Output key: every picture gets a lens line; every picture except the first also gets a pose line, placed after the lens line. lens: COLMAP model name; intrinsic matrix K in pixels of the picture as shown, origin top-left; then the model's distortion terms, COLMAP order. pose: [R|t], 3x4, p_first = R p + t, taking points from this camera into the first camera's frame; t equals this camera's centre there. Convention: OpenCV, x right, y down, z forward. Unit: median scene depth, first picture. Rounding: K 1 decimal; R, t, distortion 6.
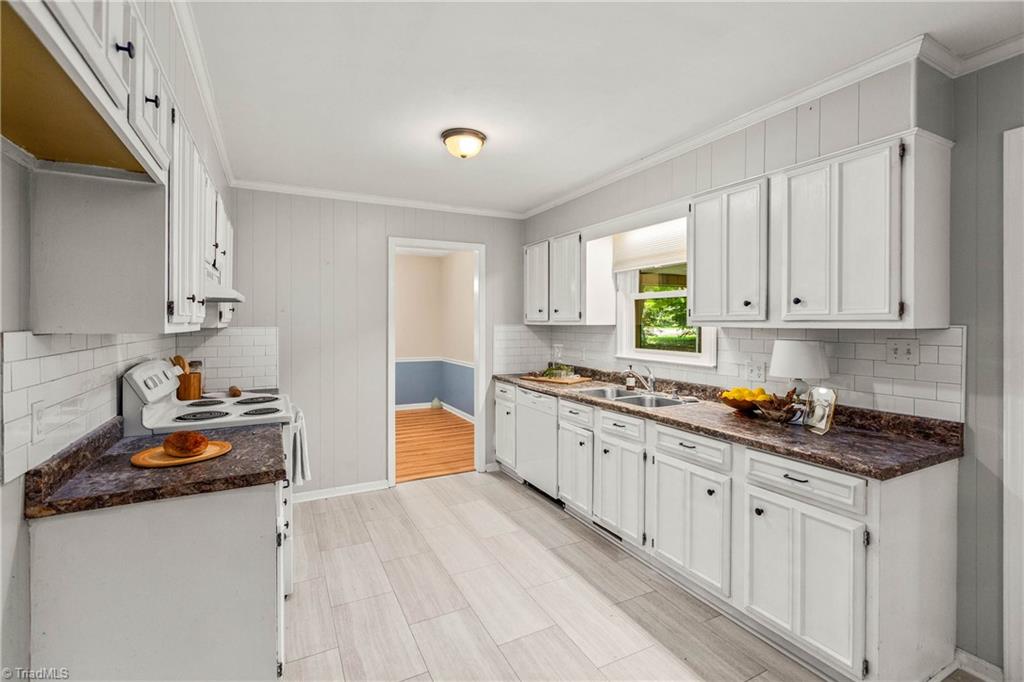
lens RADIAL K [[459.5, 0, 509.6], [0, 459.5, 337.2], [0, 0, 1]] dist [0.015556, -0.000045]
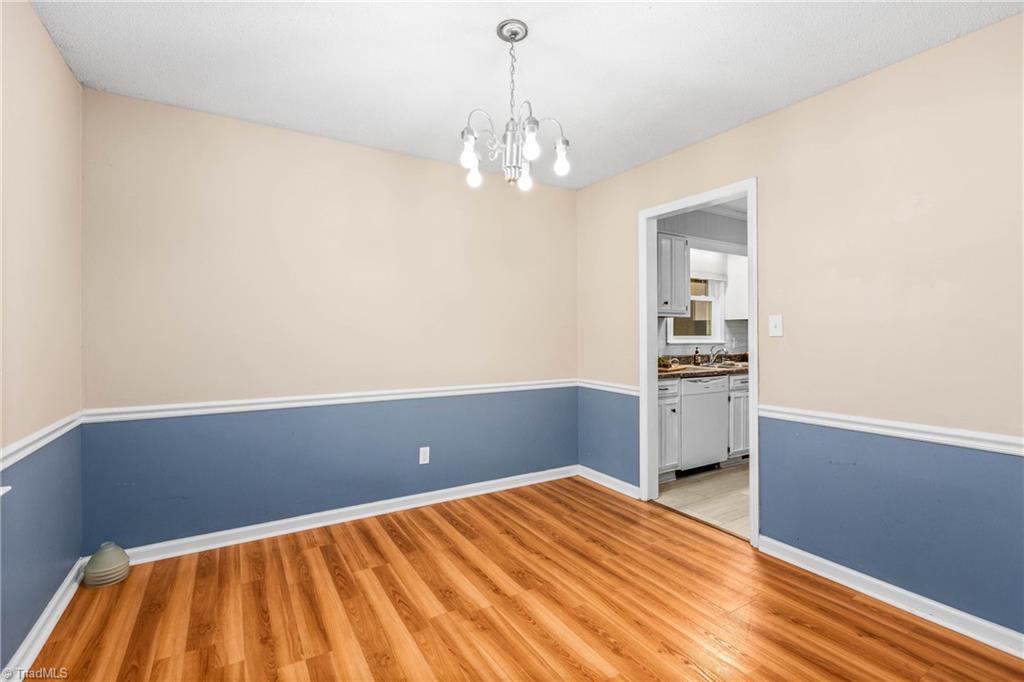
lens RADIAL K [[459.5, 0, 509.6], [0, 459.5, 337.2], [0, 0, 1]] dist [0.015556, -0.000045]
pose [[-0.068374, -0.008778, 0.997621, -0.989294], [0.032187, 0.999421, 0.011000, -0.001636], [-0.997140, 0.032862, -0.068052, 1.525633]]
